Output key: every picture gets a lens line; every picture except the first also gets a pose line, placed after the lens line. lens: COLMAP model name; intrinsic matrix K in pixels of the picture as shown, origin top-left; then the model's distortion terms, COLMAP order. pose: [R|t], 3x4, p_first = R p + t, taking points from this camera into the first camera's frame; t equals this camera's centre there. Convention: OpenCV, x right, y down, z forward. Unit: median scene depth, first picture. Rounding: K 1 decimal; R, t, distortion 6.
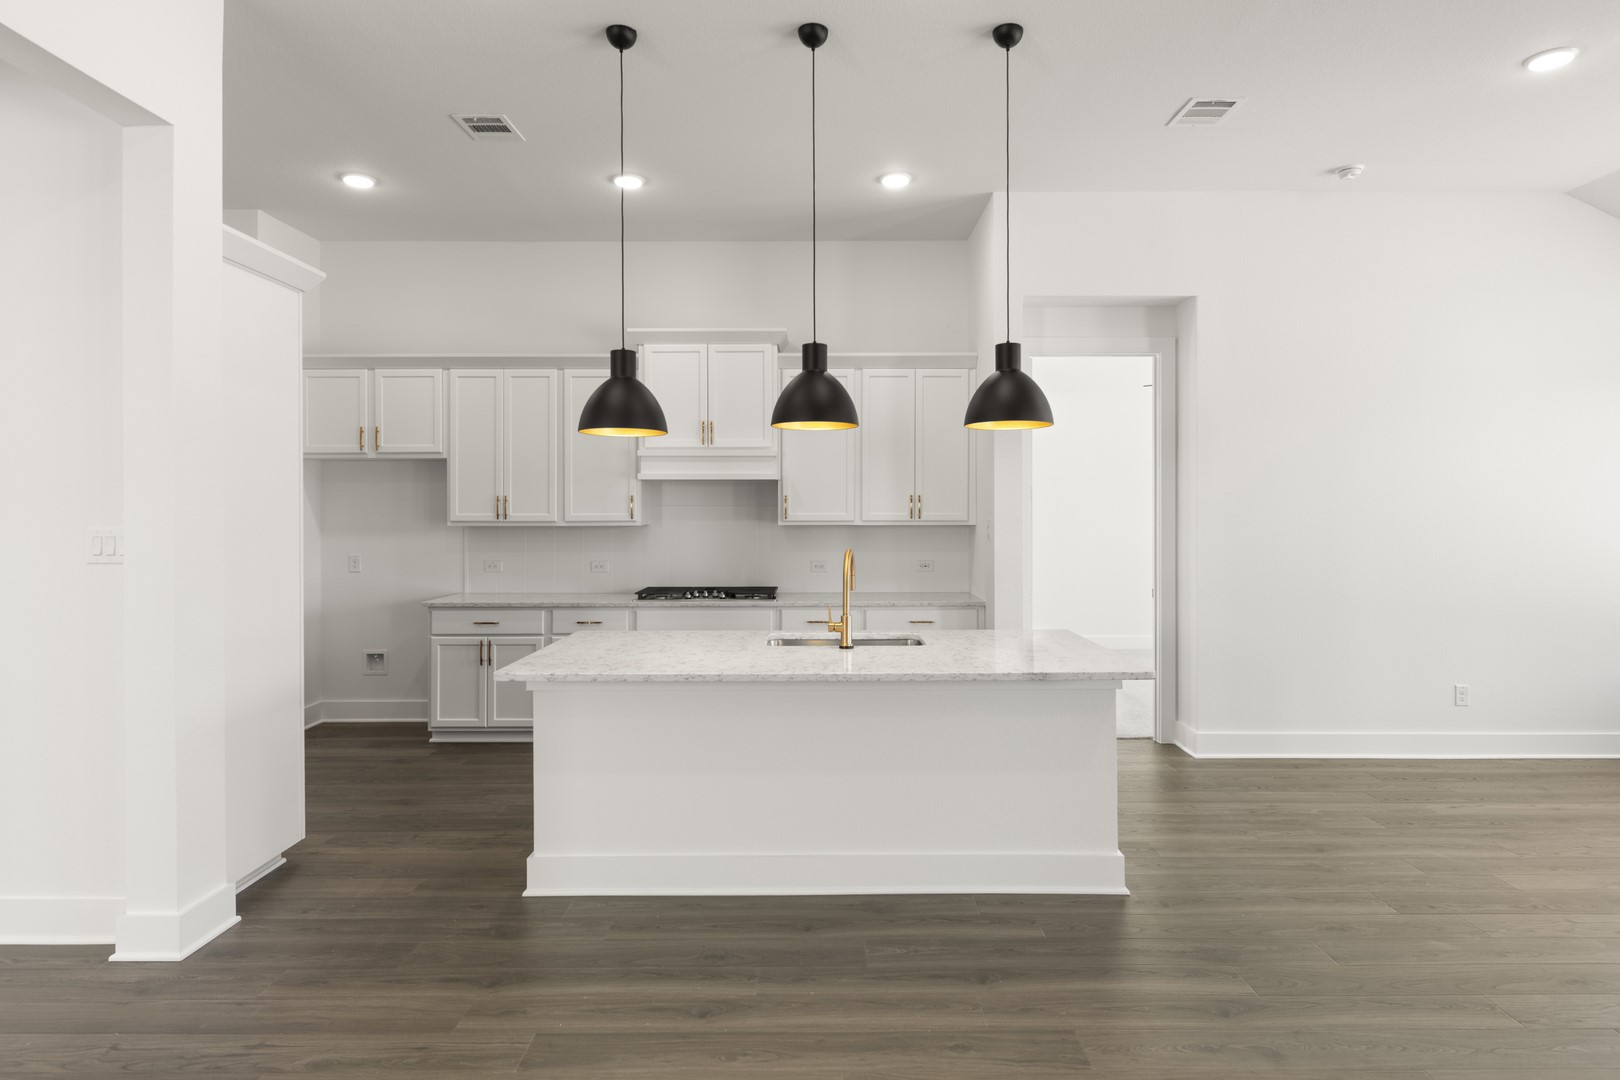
lens RADIAL K [[893.5, 0, 813.6], [0, 893.5, 526.8], [0, 0, 1]] dist [-0.002349, -0.001117]
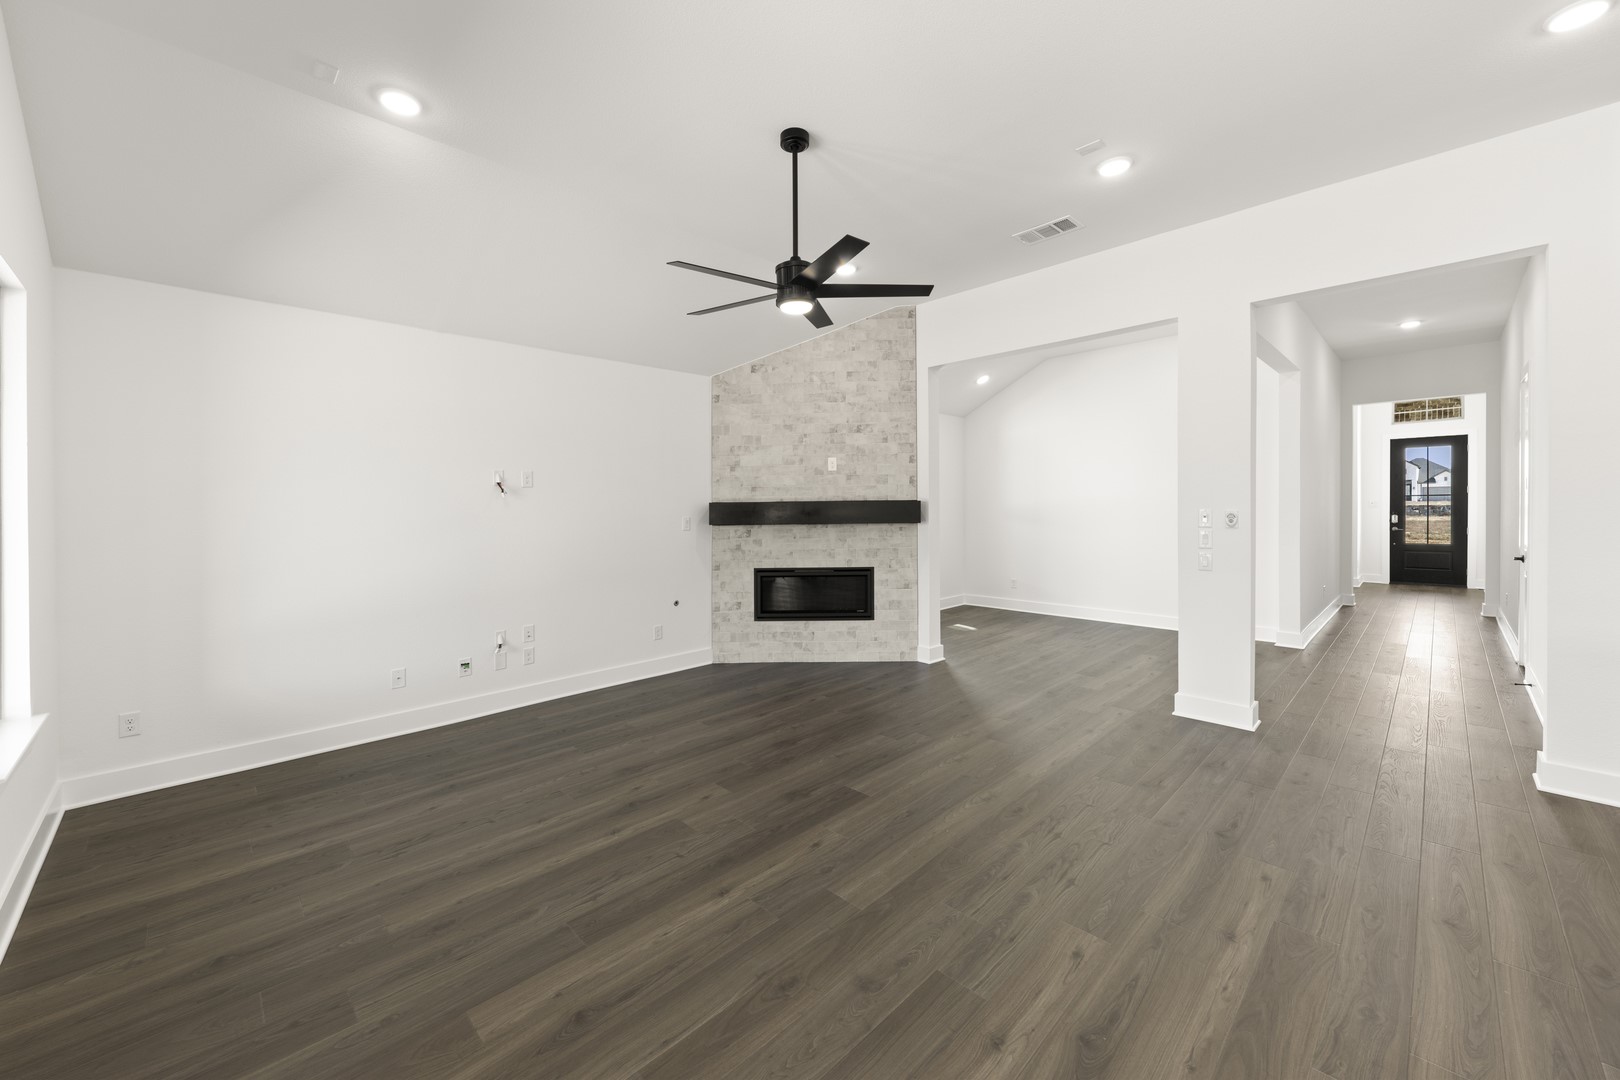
lens RADIAL K [[624.8, 0, 805.2], [0, 624.8, 498.6], [0, 0, 1]] dist [0.007080, 0.000145]
pose [[-0.710665, 0.005110, -0.703512, 0.527670], [-0.001533, 0.999960, 0.008812, -0.011673], [0.703528, 0.007341, -0.710629, 0.486969]]
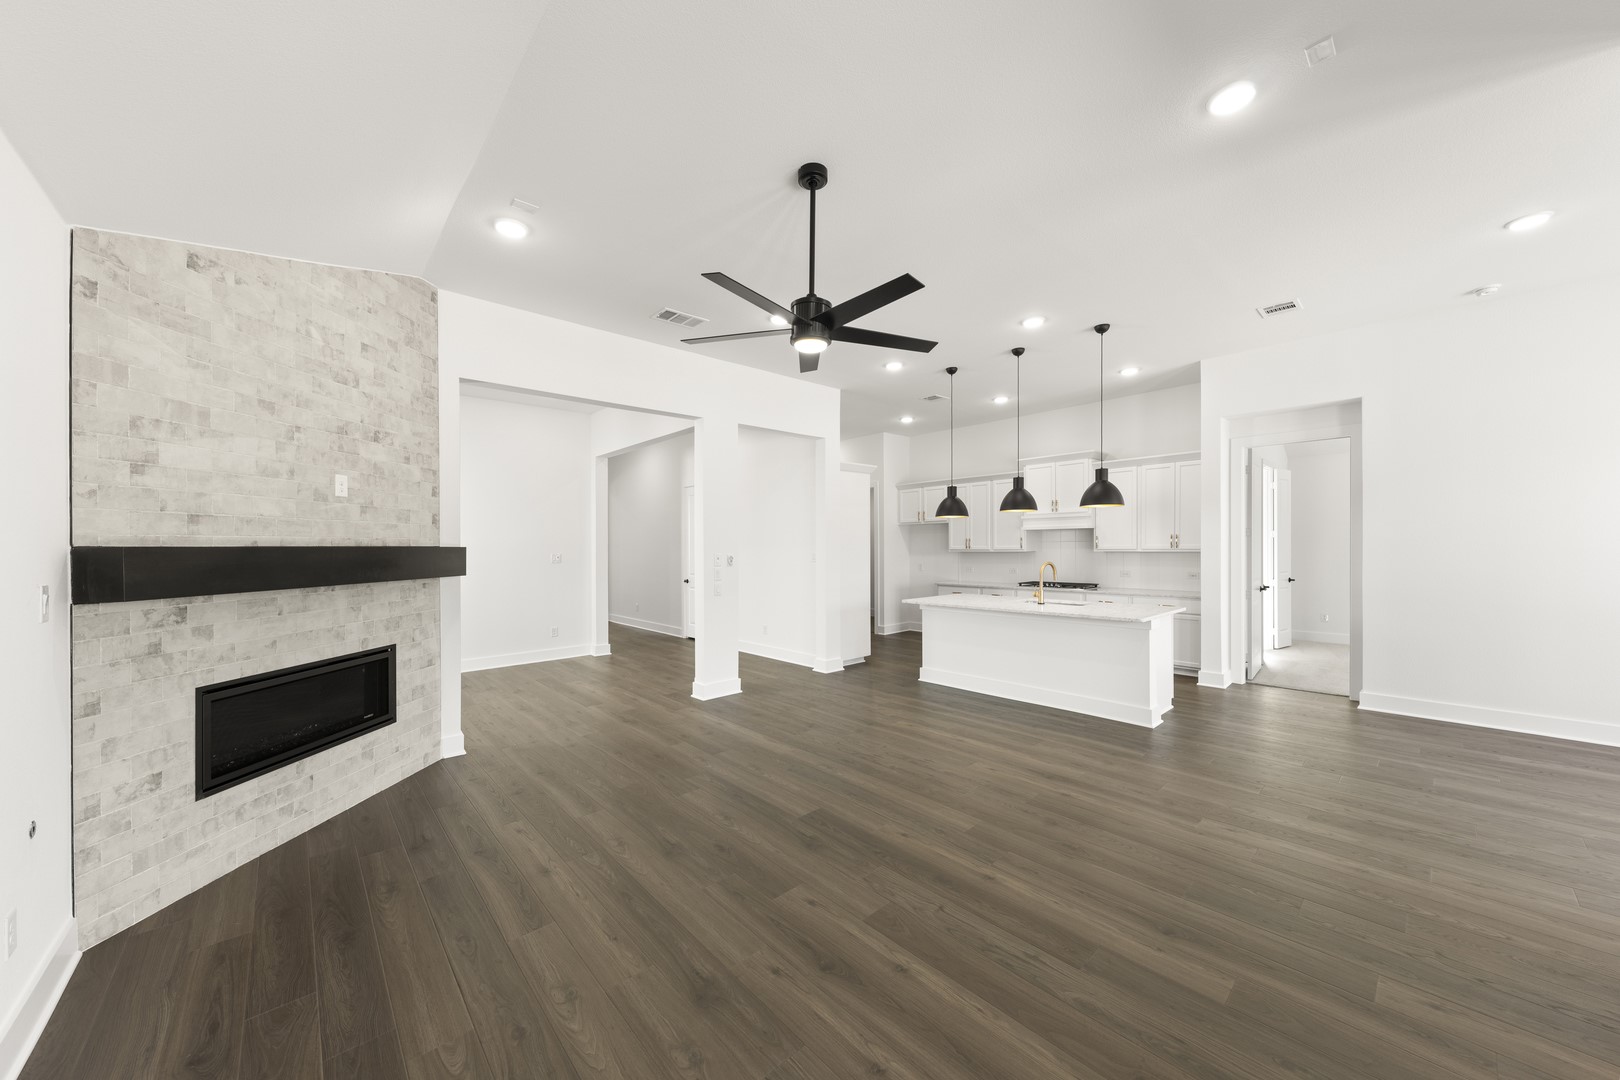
lens RADIAL K [[562.0, 0, 810.3], [0, 562.0, 552.4], [0, 0, 1]] dist [0.000087, -0.000143]
pose [[0.671469, 0.002999, -0.741027, 0.499994], [-0.006358, 0.999978, -0.001714, 0.006598], [0.741005, 0.005862, 0.671474, -0.300030]]
